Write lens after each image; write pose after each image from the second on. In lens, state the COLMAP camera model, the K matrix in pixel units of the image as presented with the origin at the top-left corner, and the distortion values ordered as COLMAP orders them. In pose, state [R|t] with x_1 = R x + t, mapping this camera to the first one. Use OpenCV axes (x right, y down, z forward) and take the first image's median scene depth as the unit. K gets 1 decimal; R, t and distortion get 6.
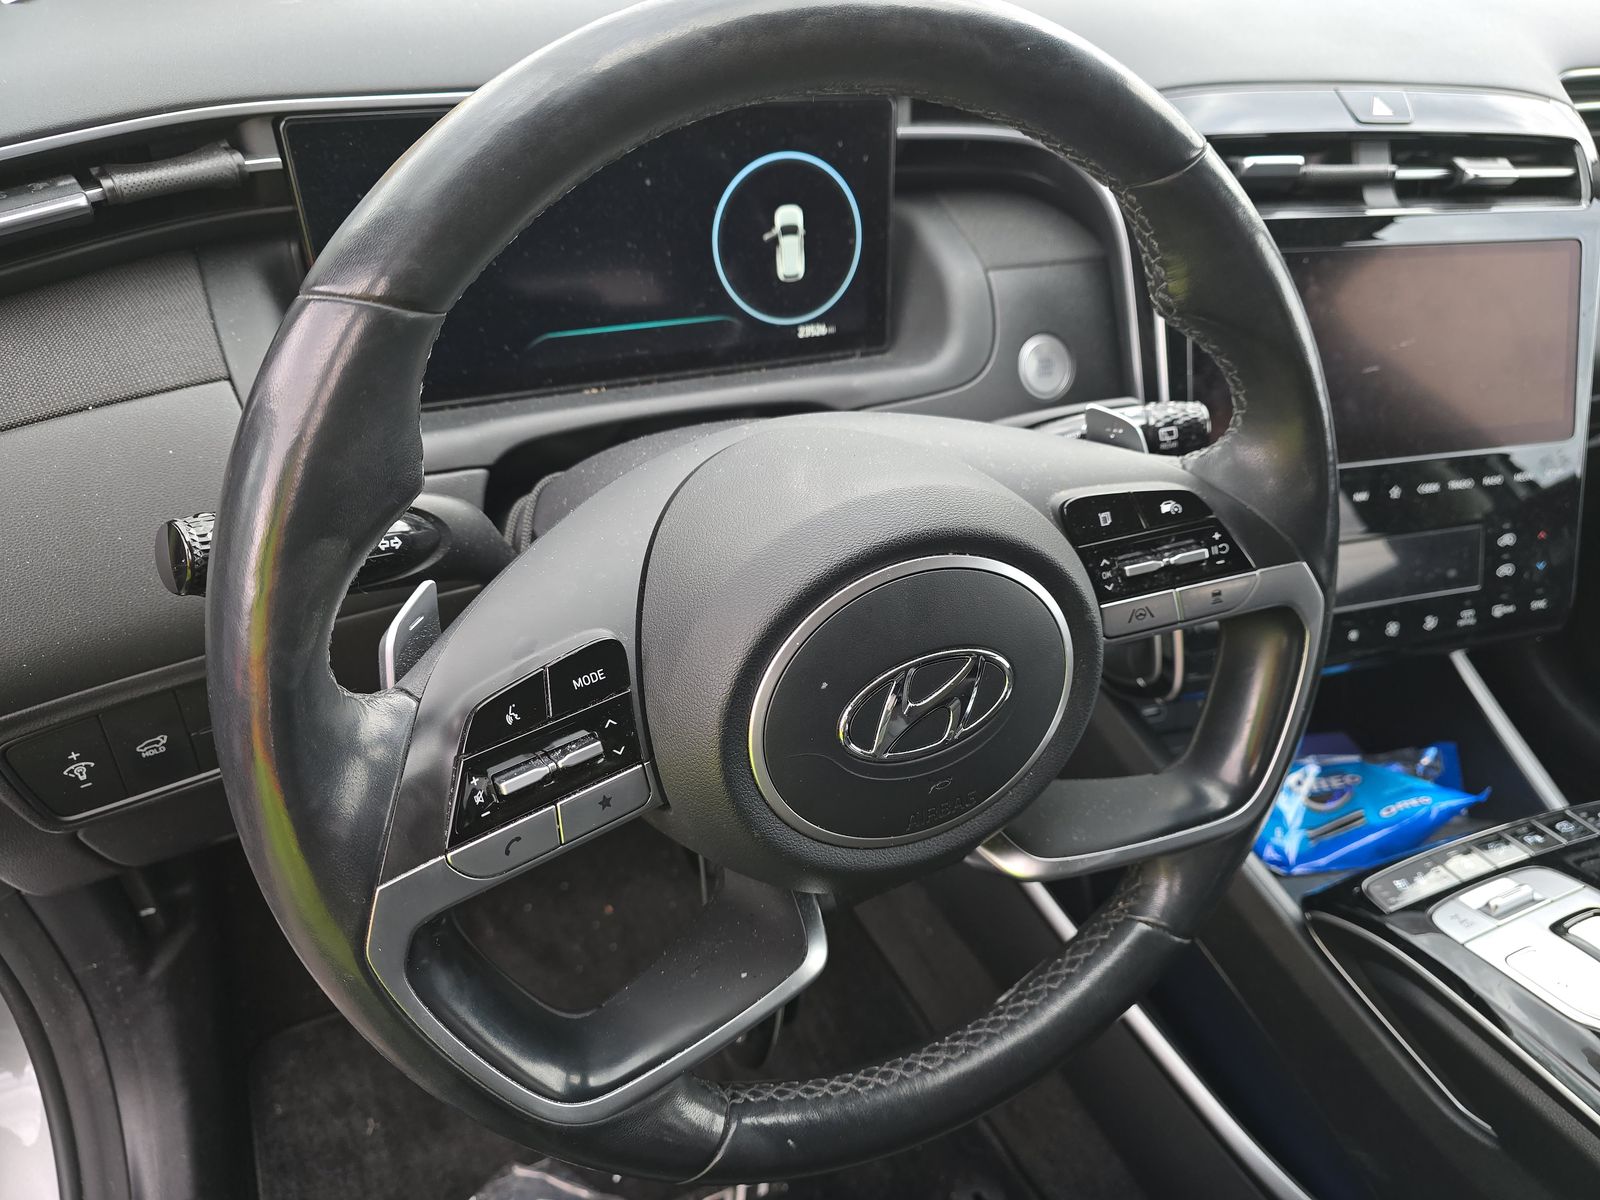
lens RADIAL K [[1086.5, 0, 806.1], [0, 1086.5, 595.9], [0, 0, 1]] dist [0.034340, -0.025217]
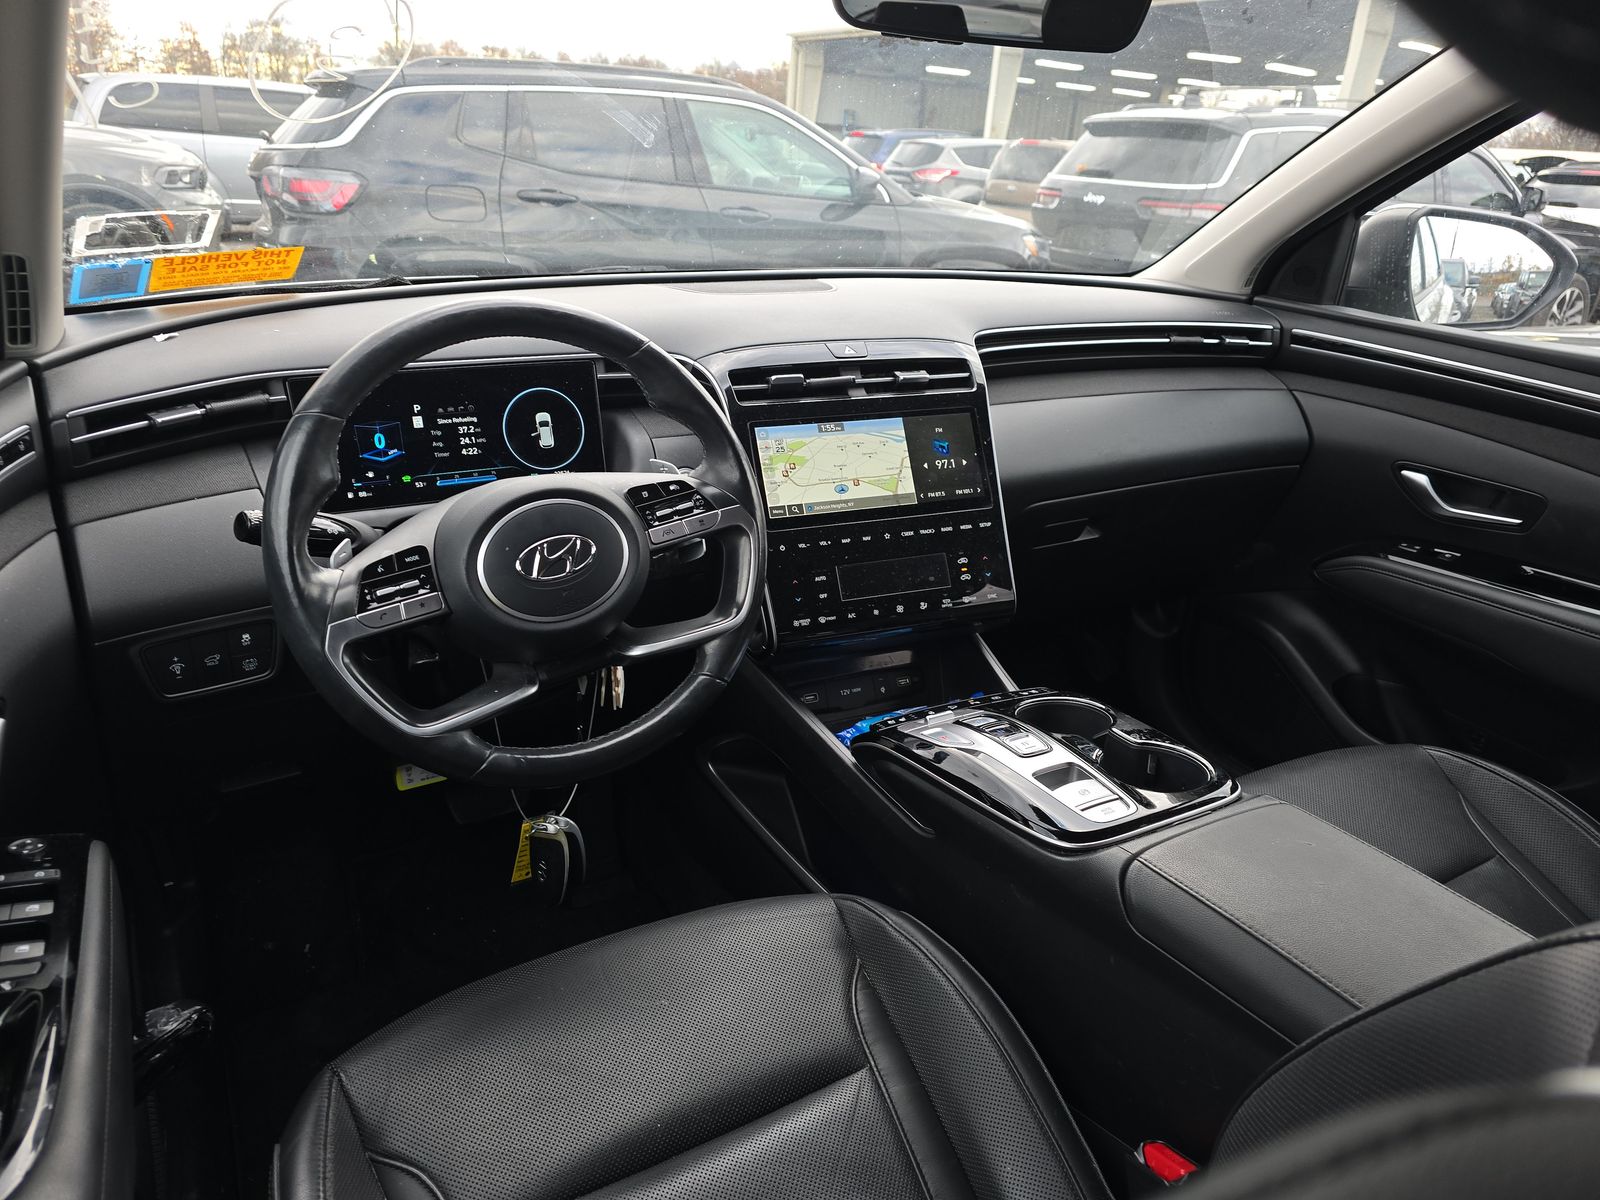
lens RADIAL K [[1086.5, 0, 800.7], [0, 1086.5, 599.4], [0, 0, 1]] dist [0.034340, -0.025217]
pose [[0.994616, -0.087567, 0.055416, 0.387716], [0.099670, 0.954744, -0.280230, 0.706342], [-0.028369, 0.284245, 0.958332, -1.010010]]
